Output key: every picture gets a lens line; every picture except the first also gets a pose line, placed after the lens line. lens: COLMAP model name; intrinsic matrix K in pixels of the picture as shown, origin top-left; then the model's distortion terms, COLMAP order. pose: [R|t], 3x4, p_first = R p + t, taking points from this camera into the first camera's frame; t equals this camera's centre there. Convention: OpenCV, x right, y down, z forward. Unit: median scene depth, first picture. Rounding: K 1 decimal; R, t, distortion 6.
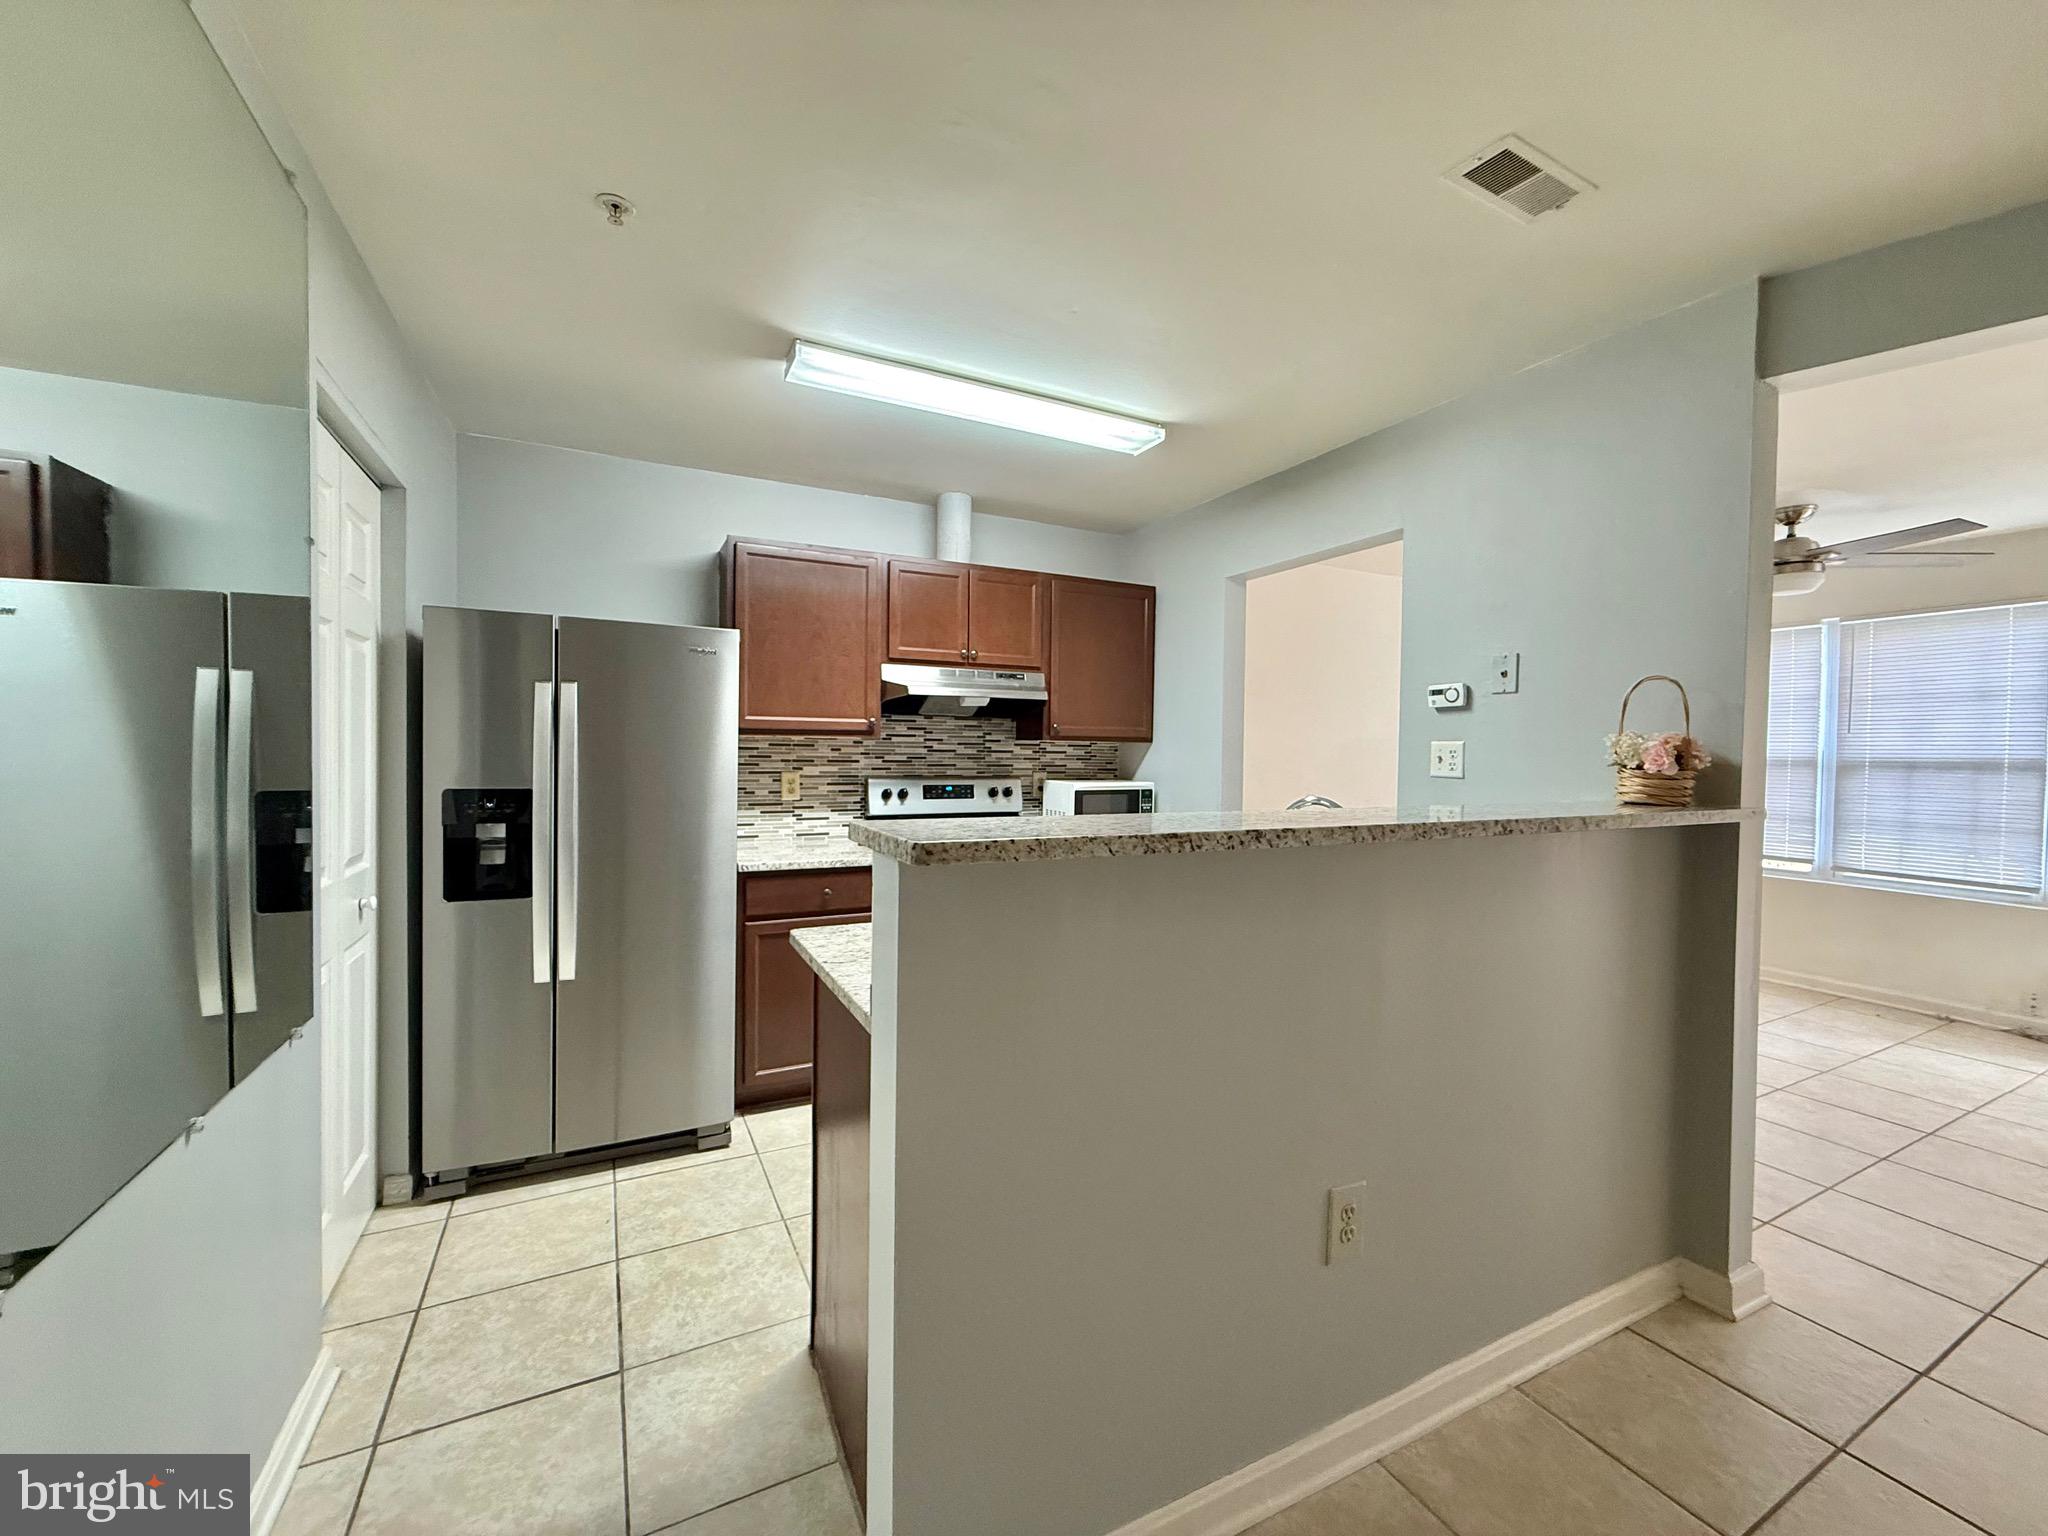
lens RADIAL K [[817.3, 0, 1028.3], [0, 817.3, 770.4], [0, 0, 1]] dist [0.002322, 0.000374]
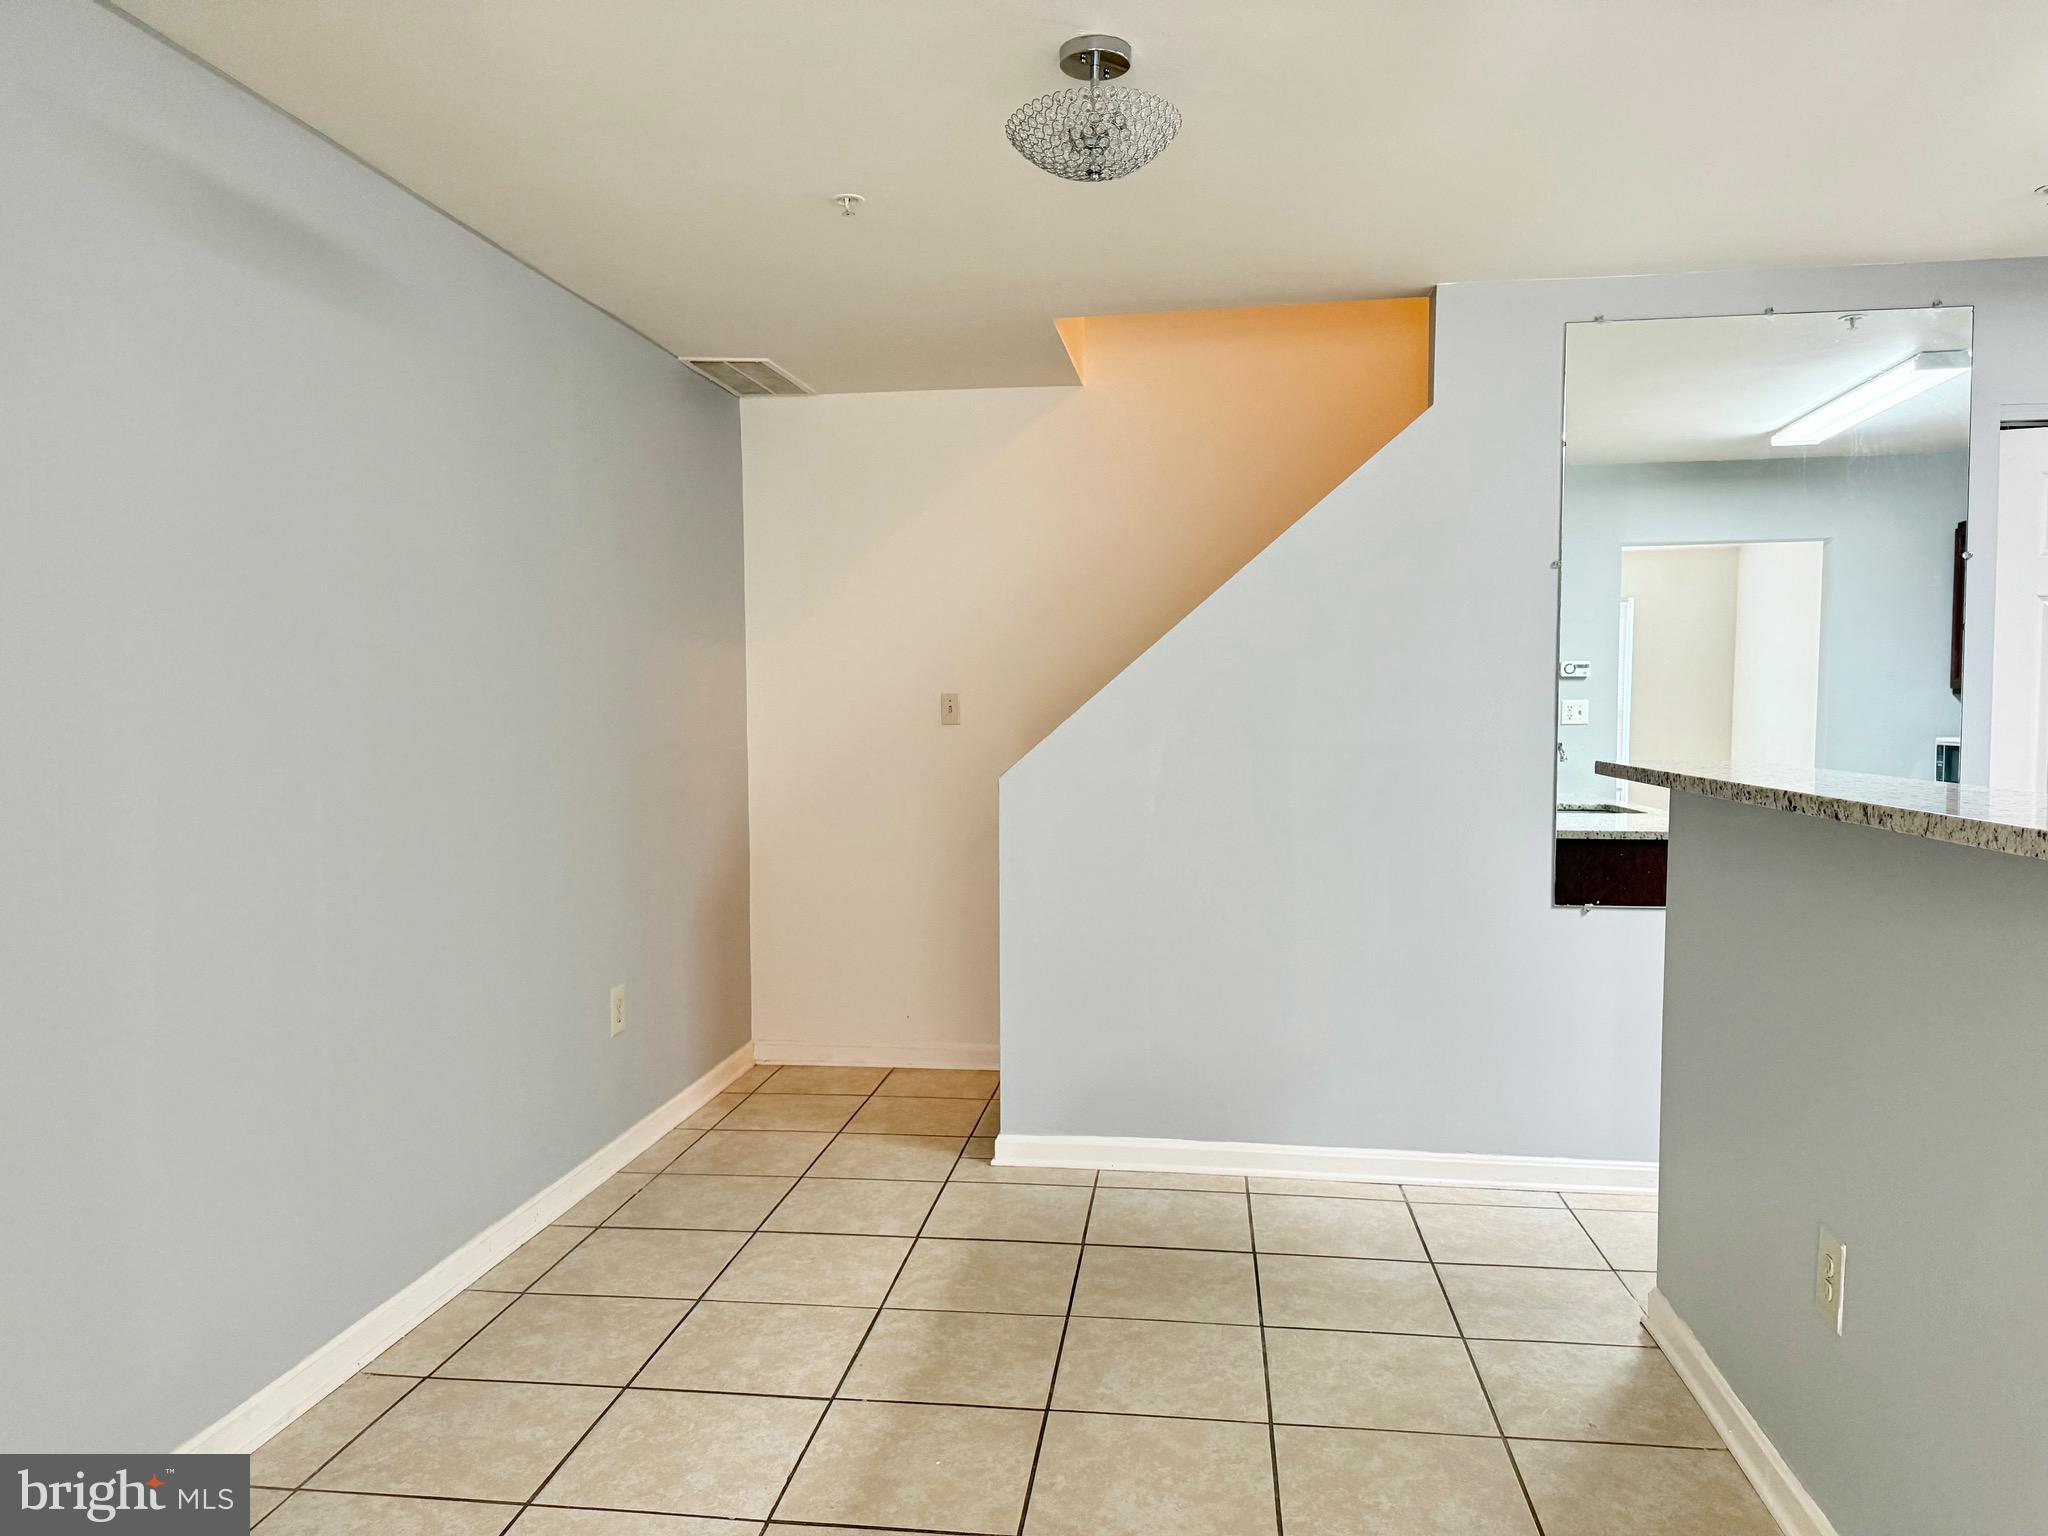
lens RADIAL K [[1429.5, 0, 1023.4], [0, 1429.5, 771.4], [0, 0, 1]] dist [-0.000980, -0.000265]
pose [[-0.567621, 0.025801, -0.822886, 1.159877], [-0.025002, 0.998508, 0.048554, -0.003788], [0.822910, 0.048135, -0.566129, 0.644485]]
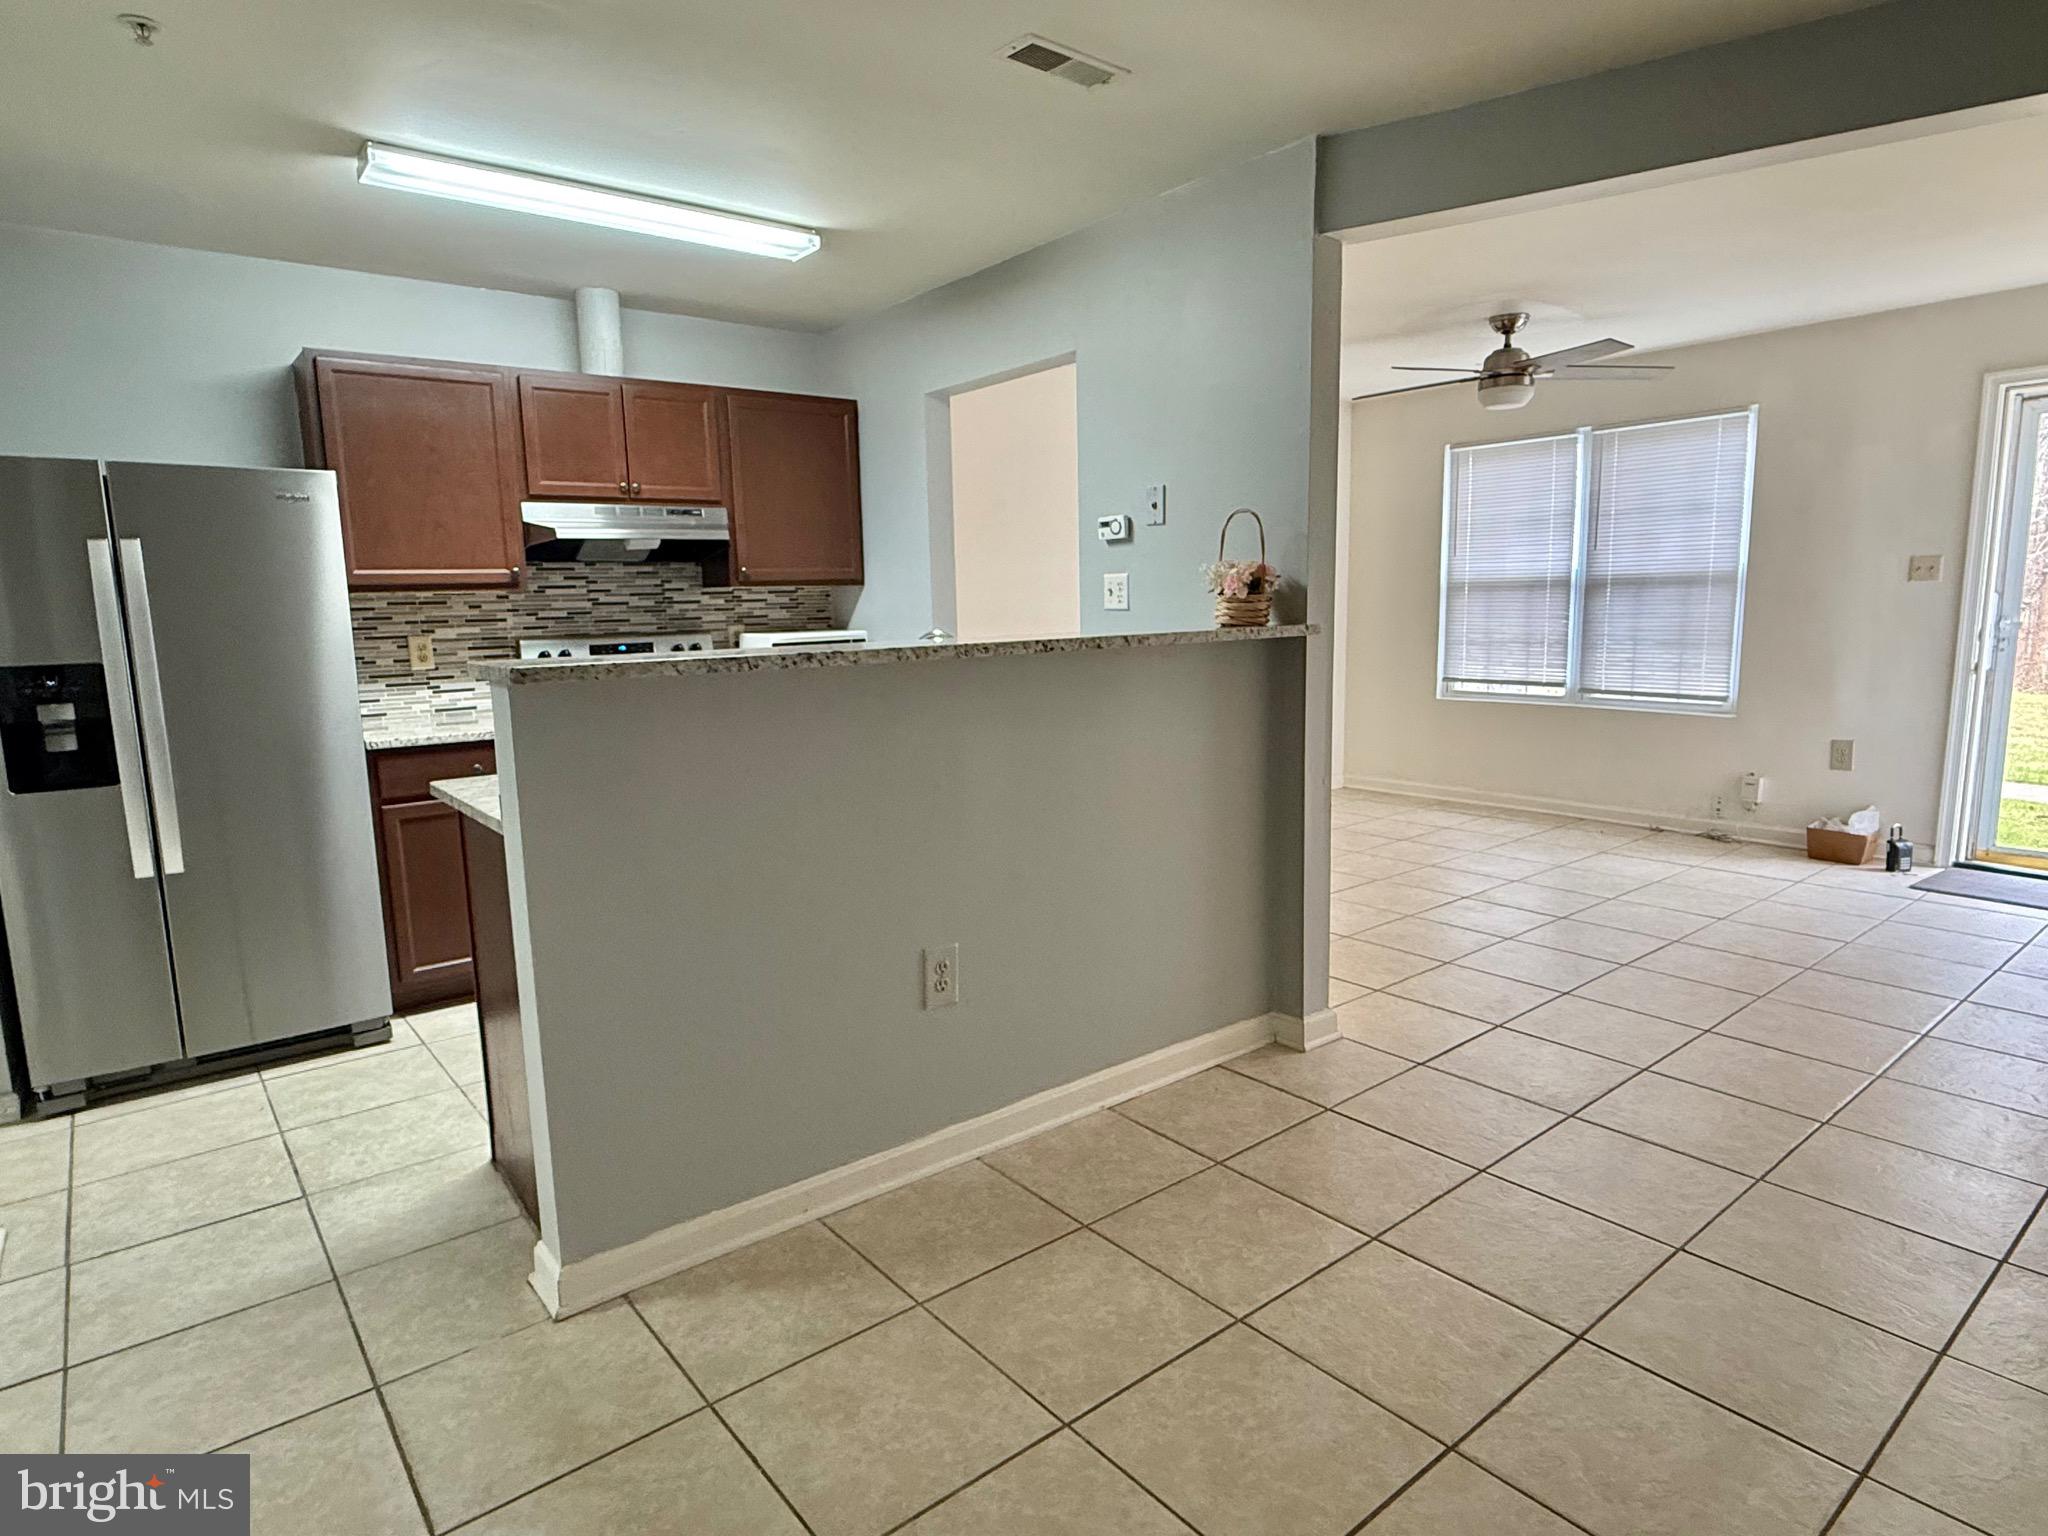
lens RADIAL K [[1140.4, 0, 1020.4], [0, 1140.4, 773.3], [0, 0, 1]] dist [-0.000246, 0.003723]
pose [[0.980601, -0.065572, 0.184719, 0.119805], [0.041396, 0.990408, 0.131825, 0.017585], [-0.191591, -0.121621, 0.973910, -0.373035]]
